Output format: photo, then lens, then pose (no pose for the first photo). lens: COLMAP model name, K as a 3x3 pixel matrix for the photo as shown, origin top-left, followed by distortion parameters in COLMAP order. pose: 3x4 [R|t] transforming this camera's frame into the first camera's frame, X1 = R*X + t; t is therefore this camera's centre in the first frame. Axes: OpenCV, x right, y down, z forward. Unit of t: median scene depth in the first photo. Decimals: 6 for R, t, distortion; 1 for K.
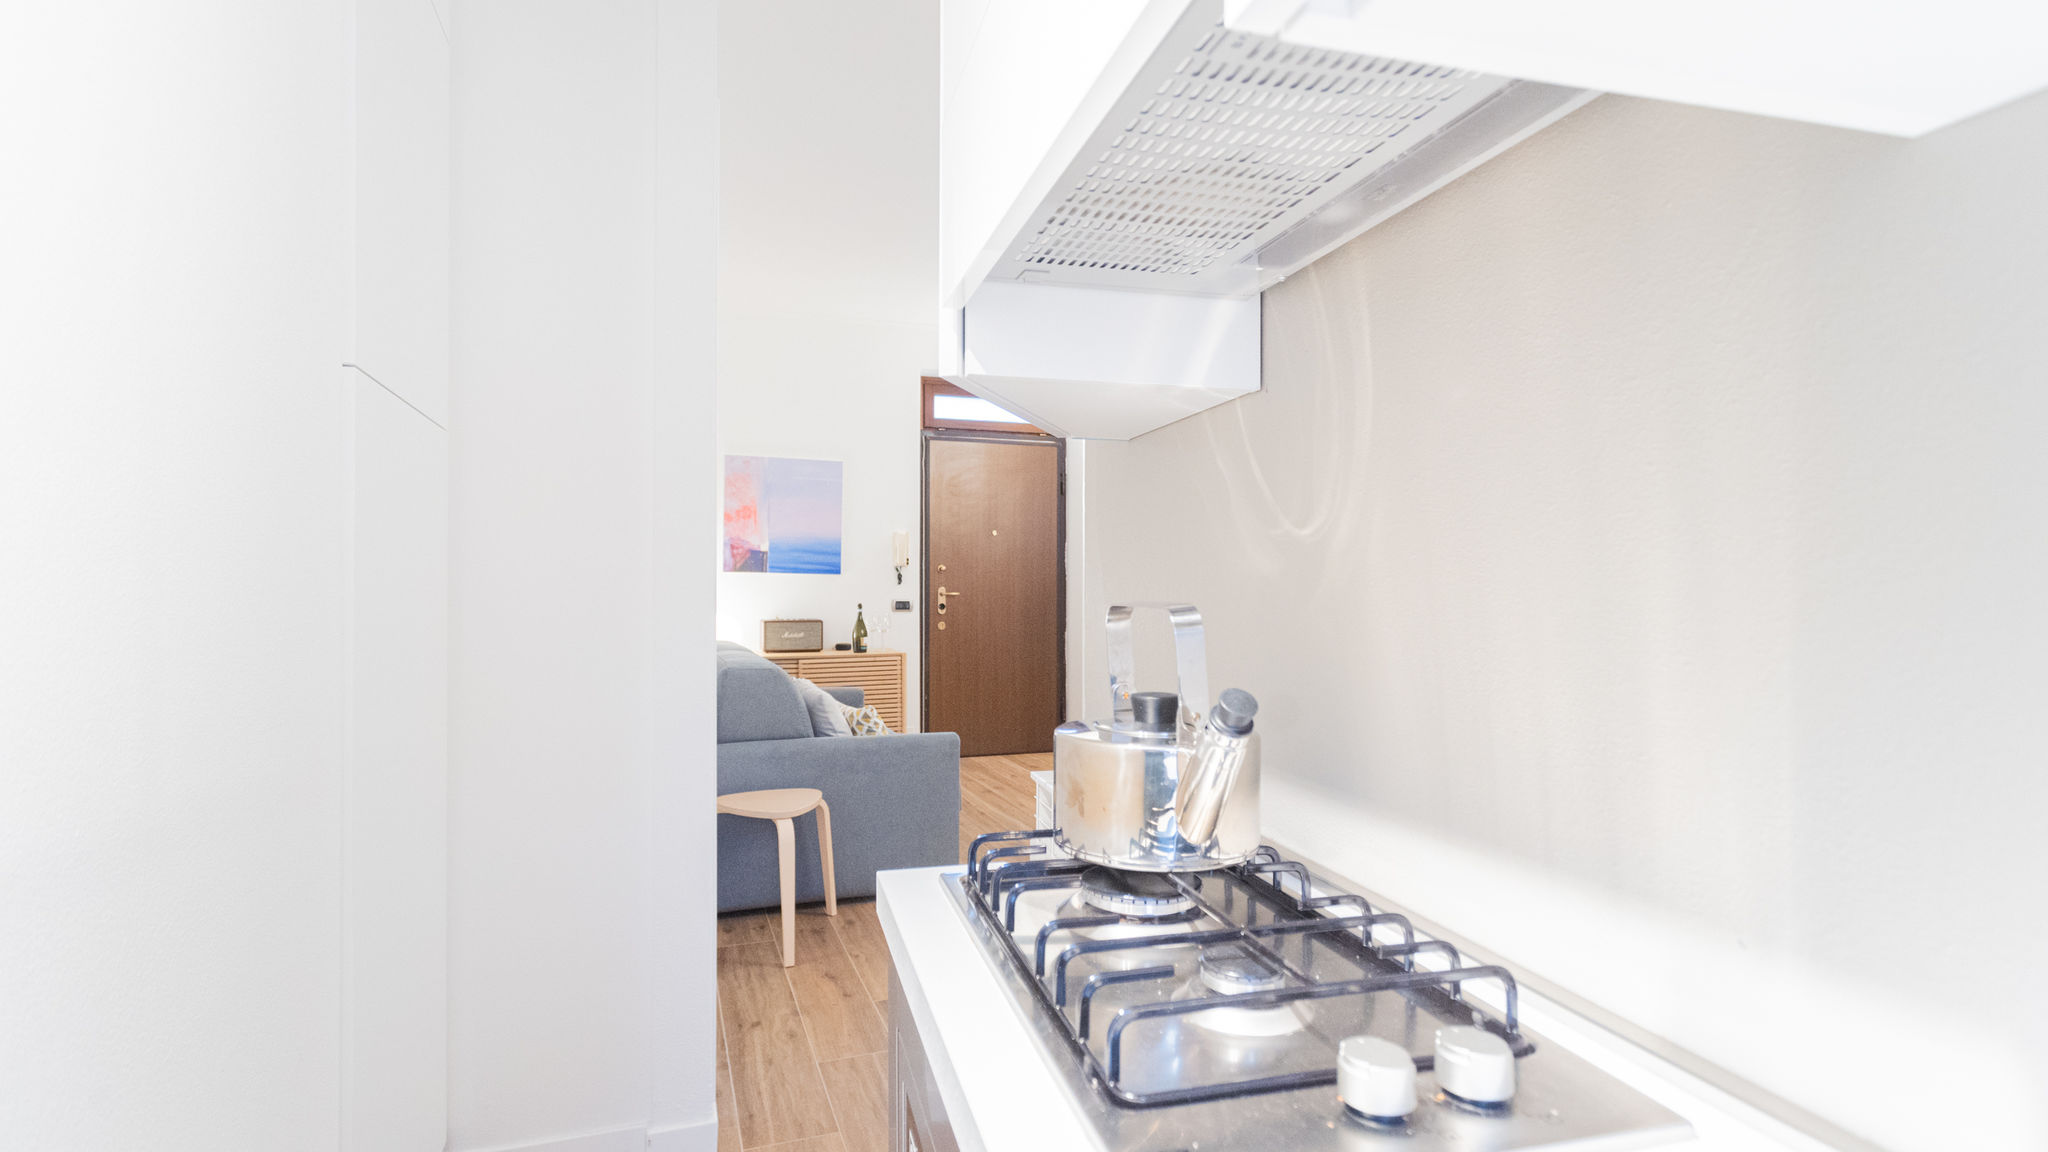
lens RADIAL K [[1010.2, 0, 1026.4], [0, 1010.2, 572.7], [0, 0, 1]] dist [0.000326, 0.000244]
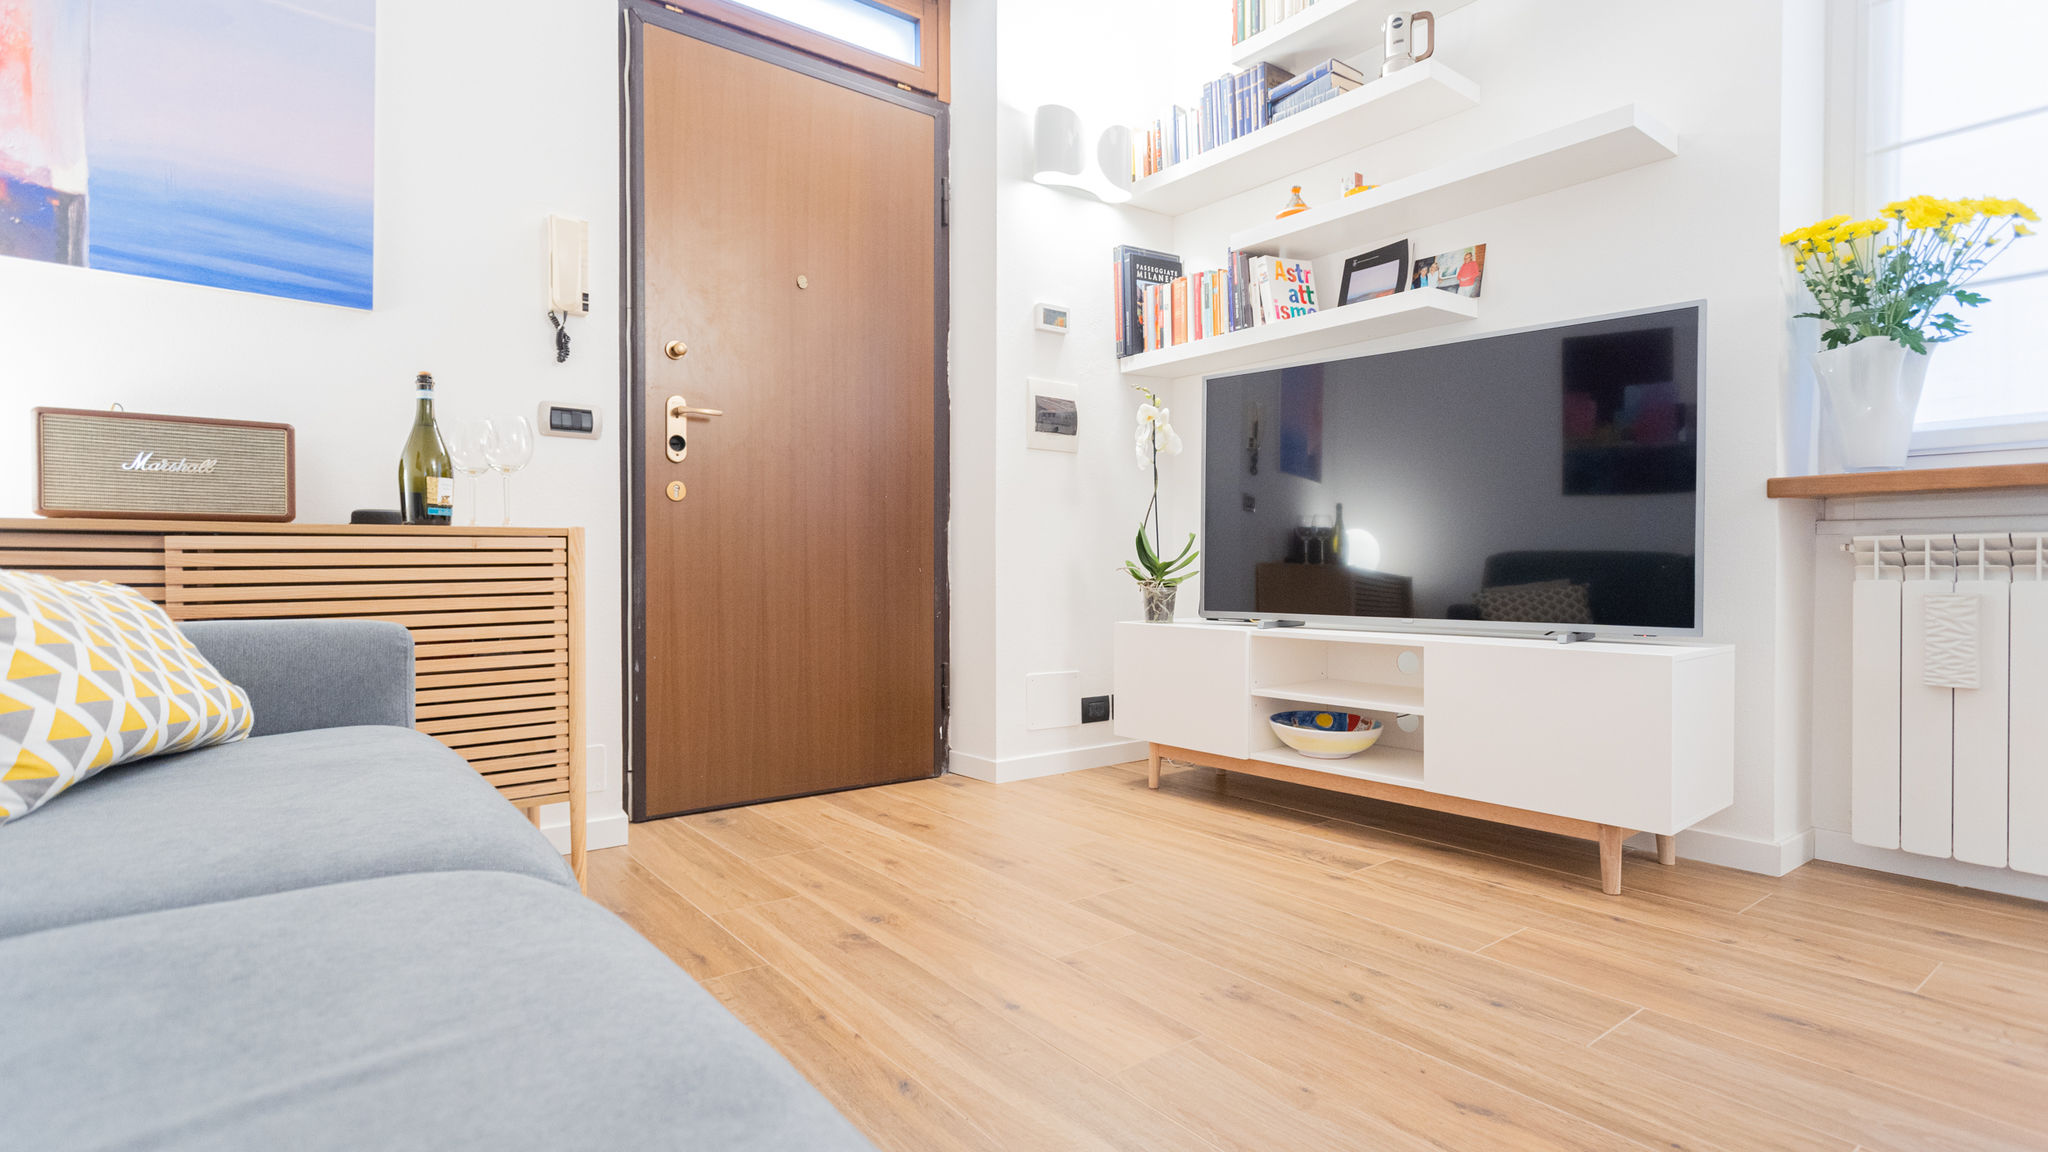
lens RADIAL K [[1010.2, 0, 1026.4], [0, 1010.2, 572.7], [0, 0, 1]] dist [0.000326, 0.000244]
pose [[0.955373, -0.001612, 0.295397, -0.074123], [-0.003933, 0.999827, 0.018179, 0.082894], [-0.295376, -0.018530, 0.955201, 0.608568]]
